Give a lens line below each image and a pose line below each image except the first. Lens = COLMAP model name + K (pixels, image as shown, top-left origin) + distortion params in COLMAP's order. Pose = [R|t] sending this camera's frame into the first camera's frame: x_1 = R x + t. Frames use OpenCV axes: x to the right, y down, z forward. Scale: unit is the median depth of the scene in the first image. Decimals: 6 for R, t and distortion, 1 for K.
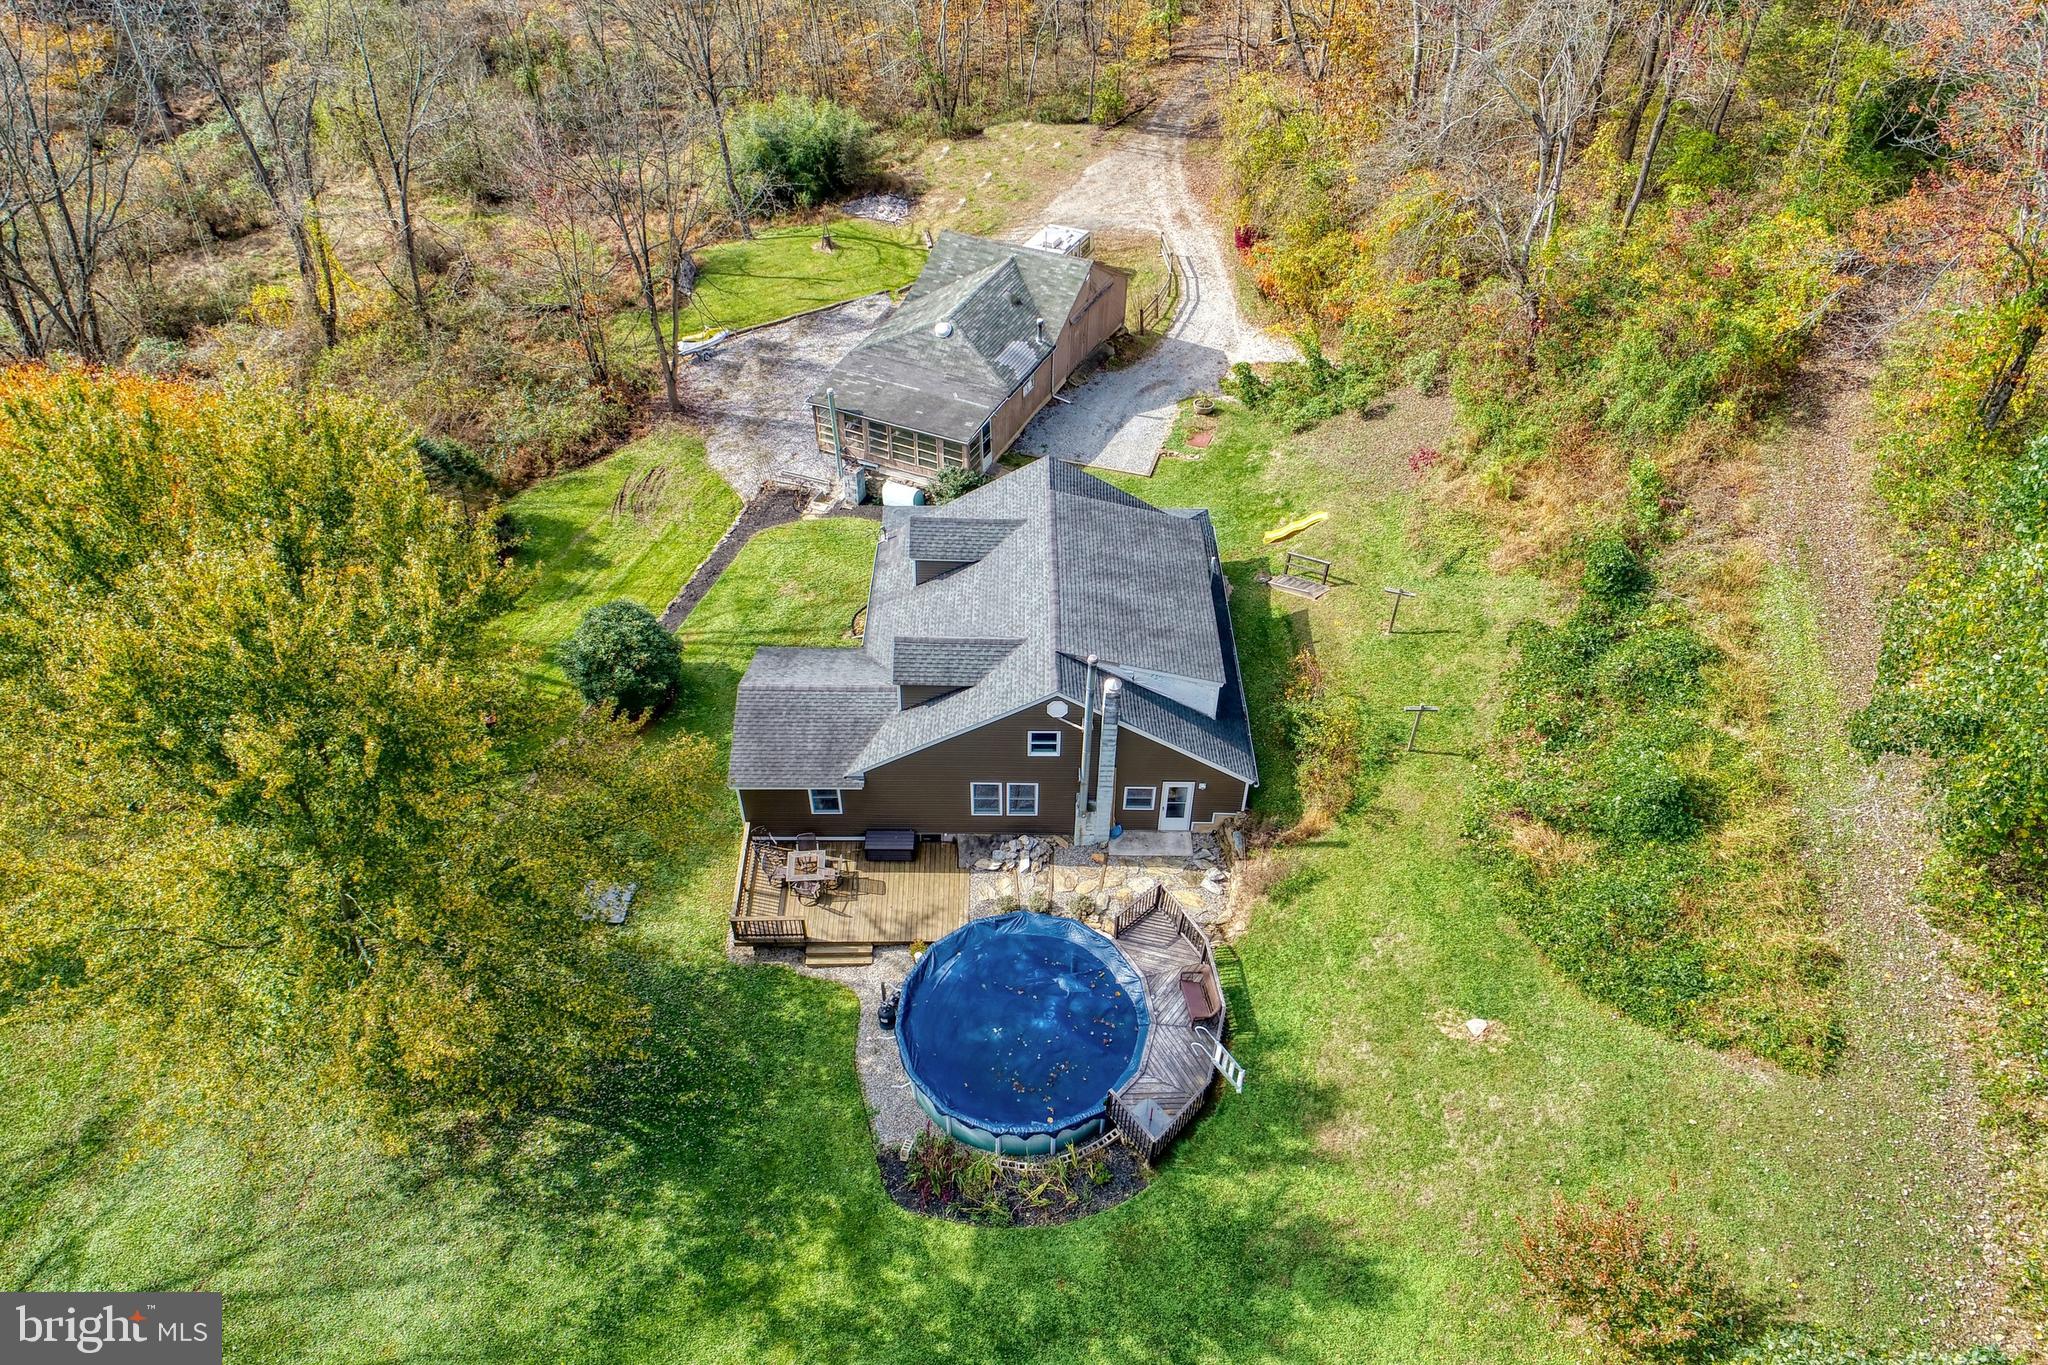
lens RADIAL K [[1426.6, 0, 1024.0], [0, 1426.6, 682.5], [0, 0, 1]] dist [0.002057, 0.001389]
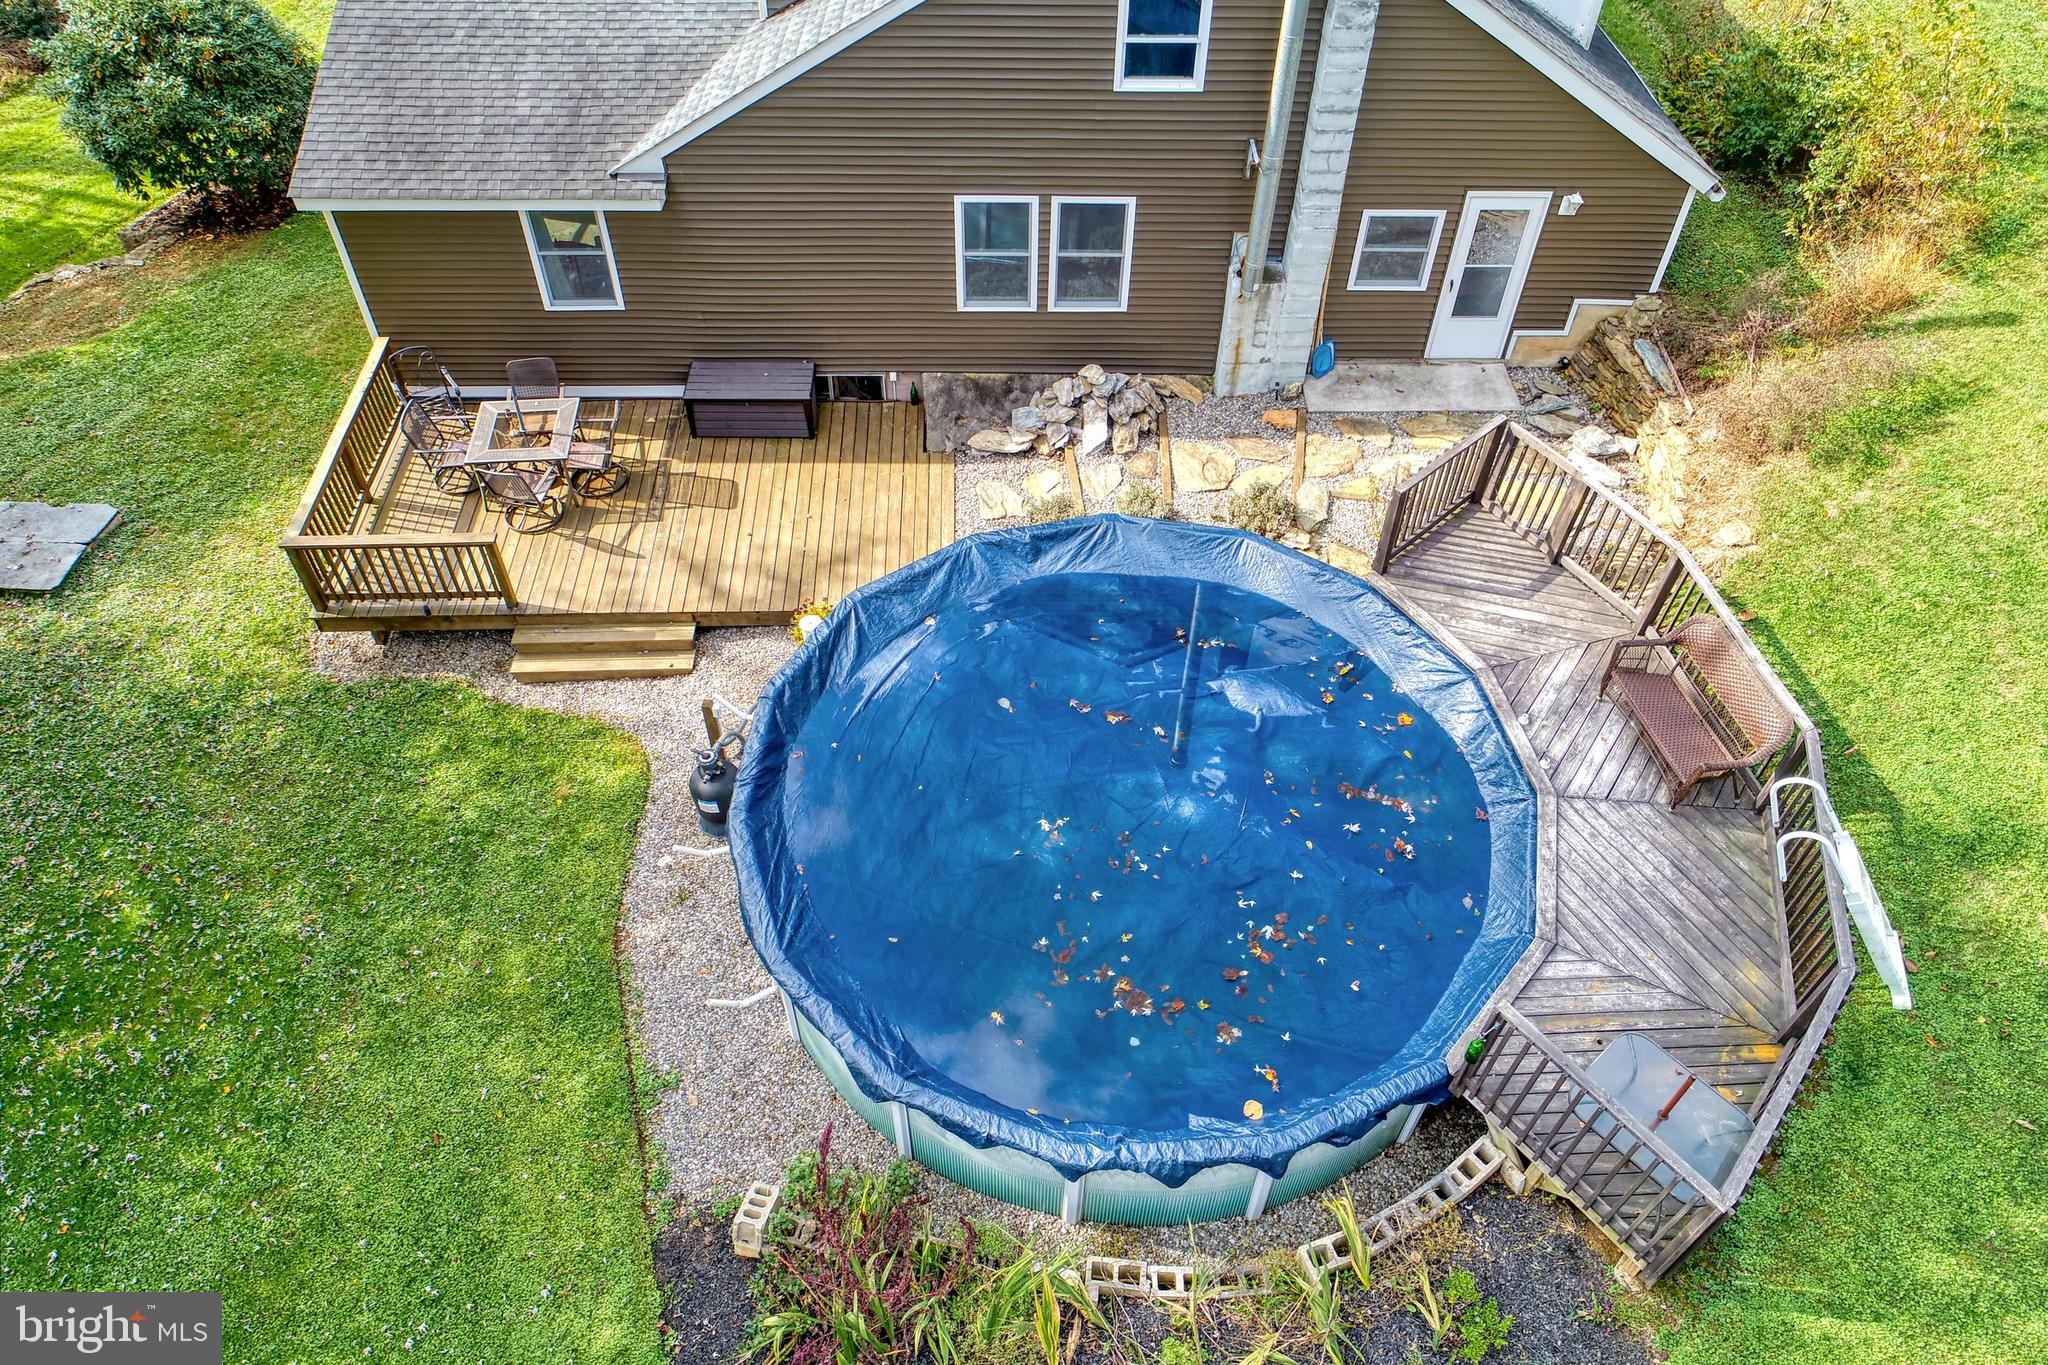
lens RADIAL K [[1426.6, 0, 1024.0], [0, 1426.6, 682.5], [0, 0, 1]] dist [0.002057, 0.001389]
pose [[0.999758, -0.009986, 0.019603, -0.028872], [0.008702, 0.997877, 0.064542, 0.178630], [-0.020206, -0.064355, 0.997722, 0.637915]]
